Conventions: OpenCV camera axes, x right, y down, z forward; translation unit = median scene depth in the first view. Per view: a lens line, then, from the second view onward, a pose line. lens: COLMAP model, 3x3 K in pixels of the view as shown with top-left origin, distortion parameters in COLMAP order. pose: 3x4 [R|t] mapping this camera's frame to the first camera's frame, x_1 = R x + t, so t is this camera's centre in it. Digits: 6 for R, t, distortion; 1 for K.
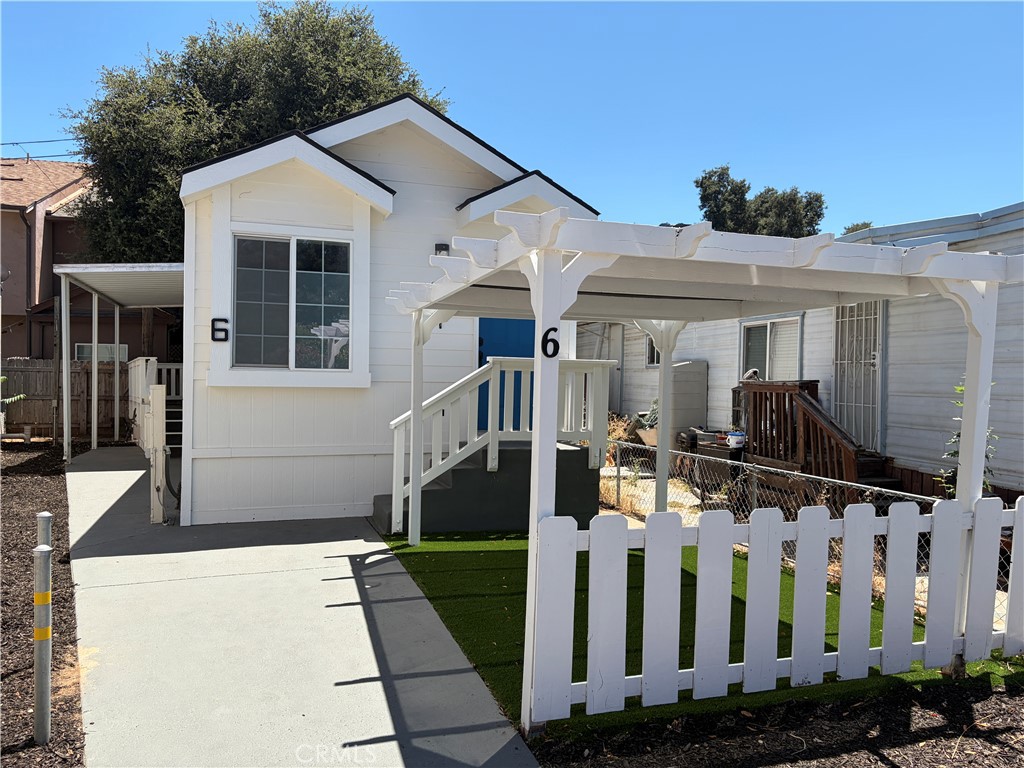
lens RADIAL K [[771.3, 0, 512.0], [0, 771.3, 384.0], [0, 0, 1]] dist [0.057259, -0.062587]
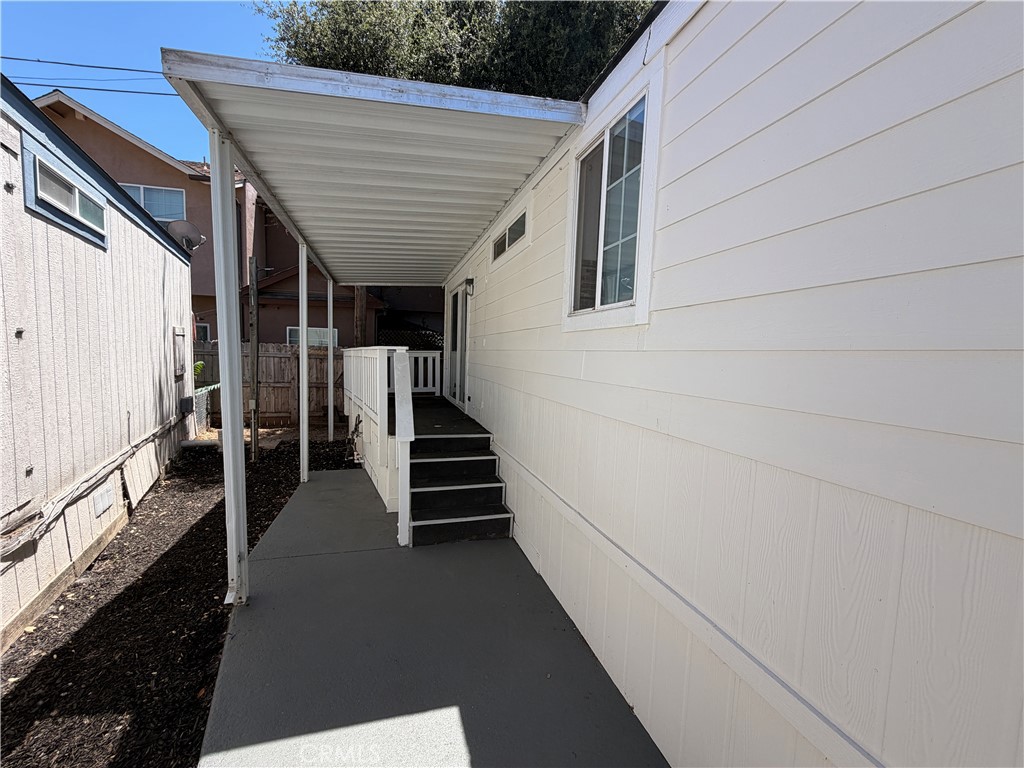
lens RADIAL K [[407.9, 0, 509.6], [0, 407.9, 386.7], [0, 0, 1]] dist [0.000347, 0.000530]
pose [[0.999209, 0.024359, -0.031437, -0.276349], [-0.022102, 0.997284, 0.070261, -0.020328], [0.033063, -0.069510, 0.997033, 0.521825]]
